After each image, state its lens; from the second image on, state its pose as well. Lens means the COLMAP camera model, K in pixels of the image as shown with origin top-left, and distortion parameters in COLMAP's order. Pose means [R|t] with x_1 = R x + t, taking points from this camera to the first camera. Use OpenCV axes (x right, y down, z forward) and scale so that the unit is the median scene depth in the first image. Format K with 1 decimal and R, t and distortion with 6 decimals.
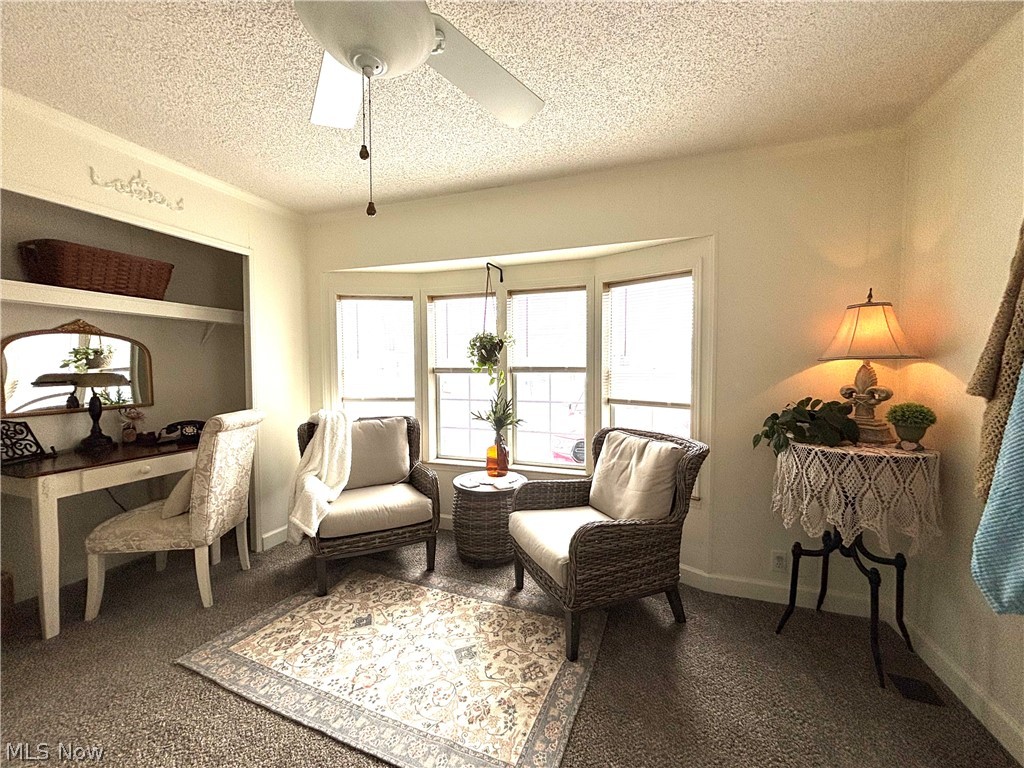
lens RADIAL K [[412.4, 0, 512.8], [0, 412.4, 381.8], [0, 0, 1]] dist [-0.000067, 0.001093]
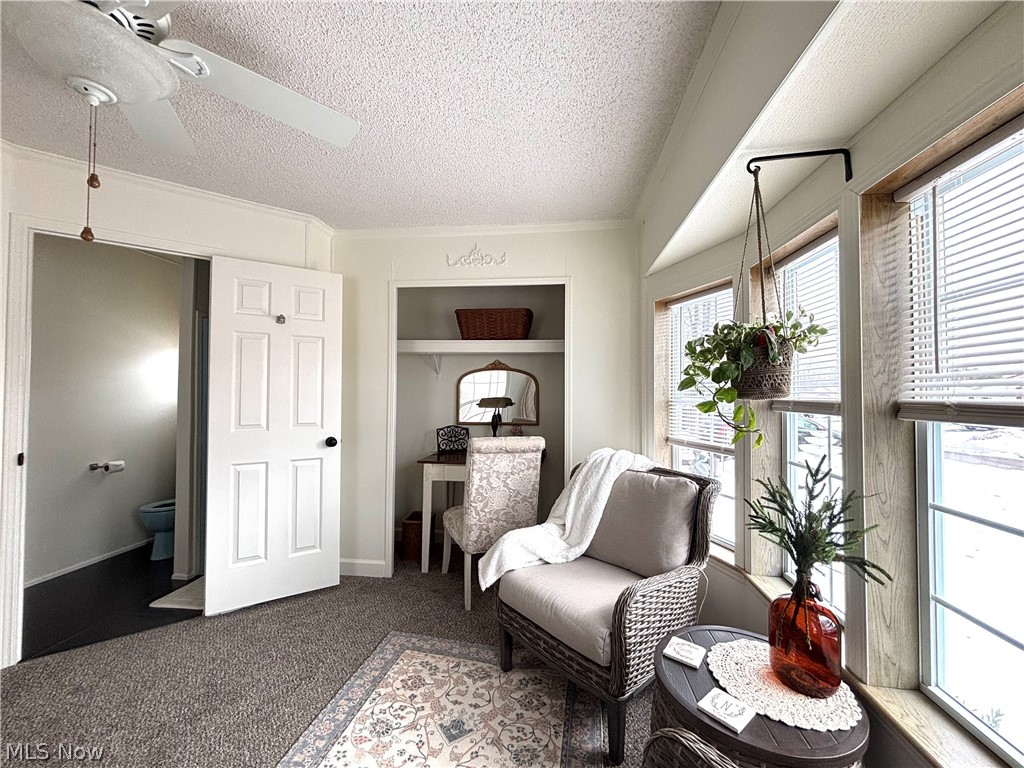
lens RADIAL K [[412.4, 0, 510.5], [0, 412.4, 386.3], [0, 0, 1]] dist [-0.000067, 0.001093]
pose [[0.212869, -0.013988, -0.976981, 0.382340], [-0.048580, 0.998509, -0.024881, -0.033666], [0.975872, 0.052758, 0.211872, 0.848042]]
